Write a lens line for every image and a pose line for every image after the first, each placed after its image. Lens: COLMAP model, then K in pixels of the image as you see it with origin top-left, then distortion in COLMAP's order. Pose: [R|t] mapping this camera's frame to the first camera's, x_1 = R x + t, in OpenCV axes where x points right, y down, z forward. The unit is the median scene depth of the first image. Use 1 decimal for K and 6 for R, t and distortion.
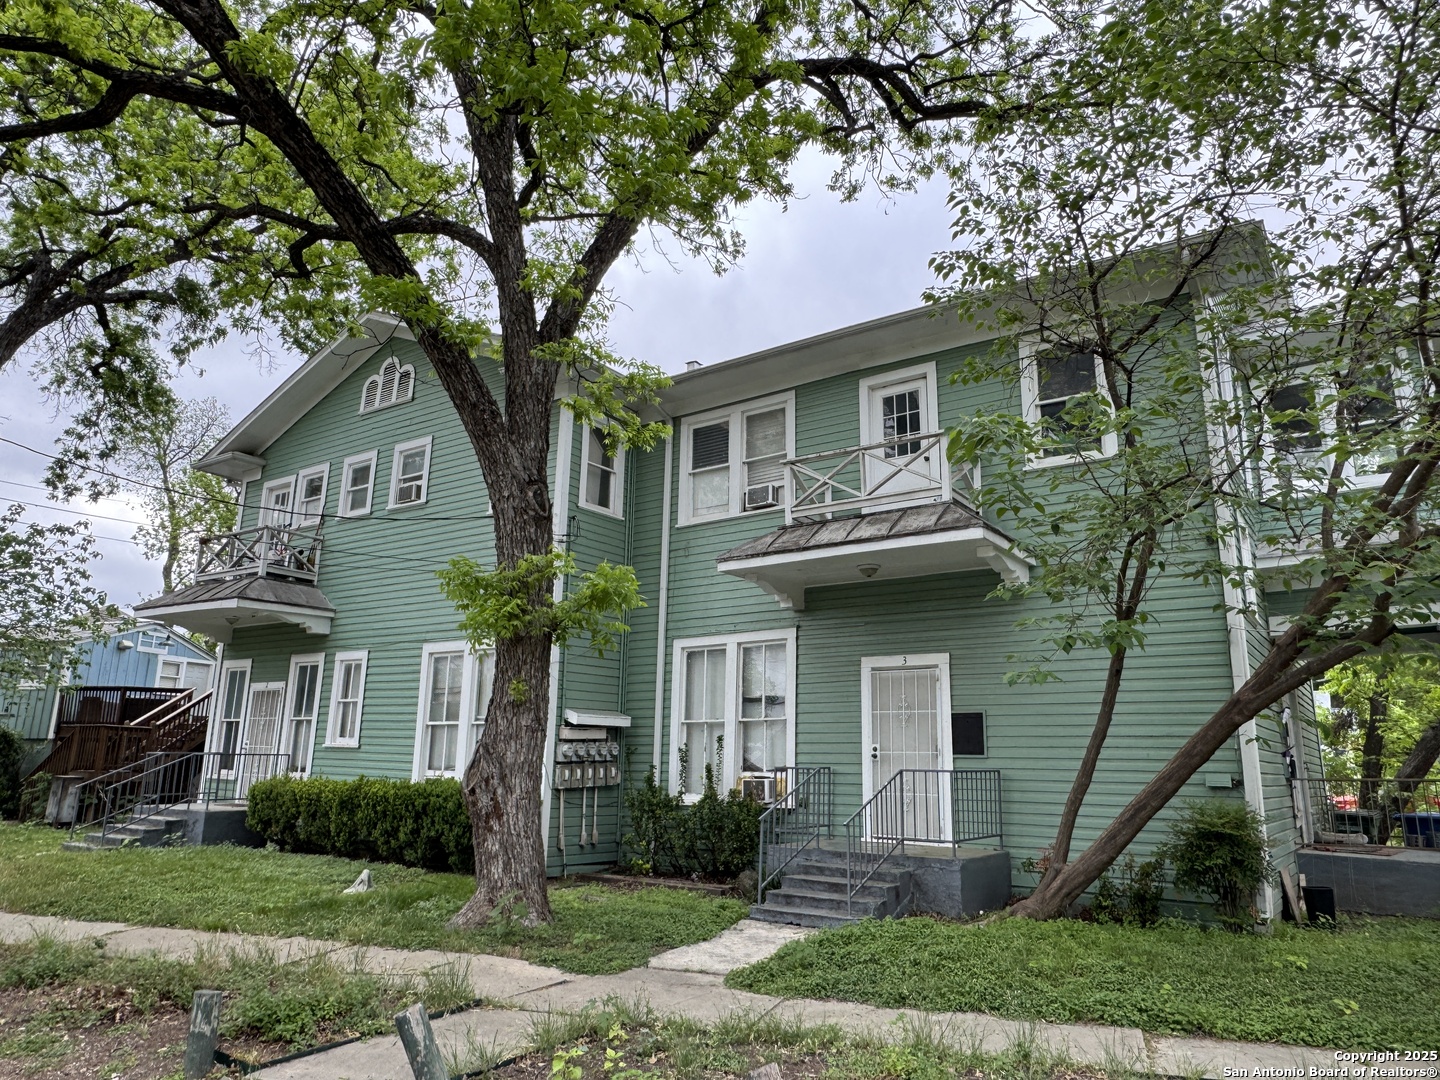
lens RADIAL K [[959.6, 0, 720.1], [0, 959.6, 539.4], [0, 0, 1]] dist [-0.003446, -0.001107]
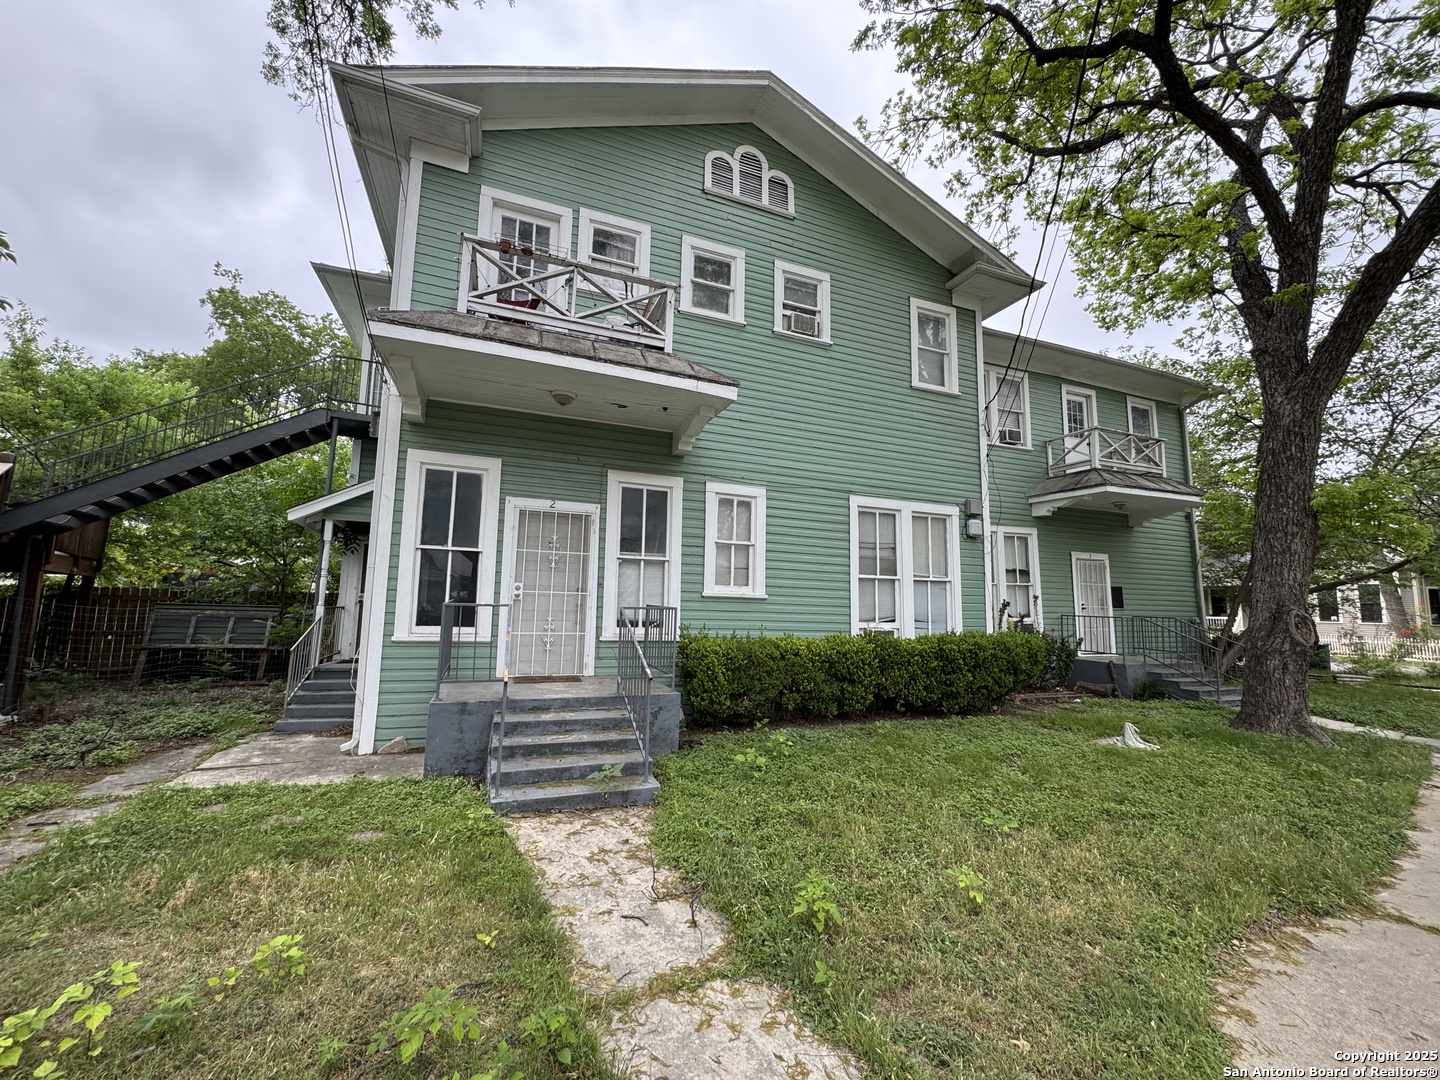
lens RADIAL K [[576.3, 0, 718.9], [0, 576.3, 536.7], [0, 0, 1]] dist [0.000299, 0.000666]
pose [[0.552657, 0.090742, 0.828454, -0.783928], [-0.202319, 0.978927, 0.027742, 0.146381], [-0.808479, -0.182944, 0.559369, 0.702579]]
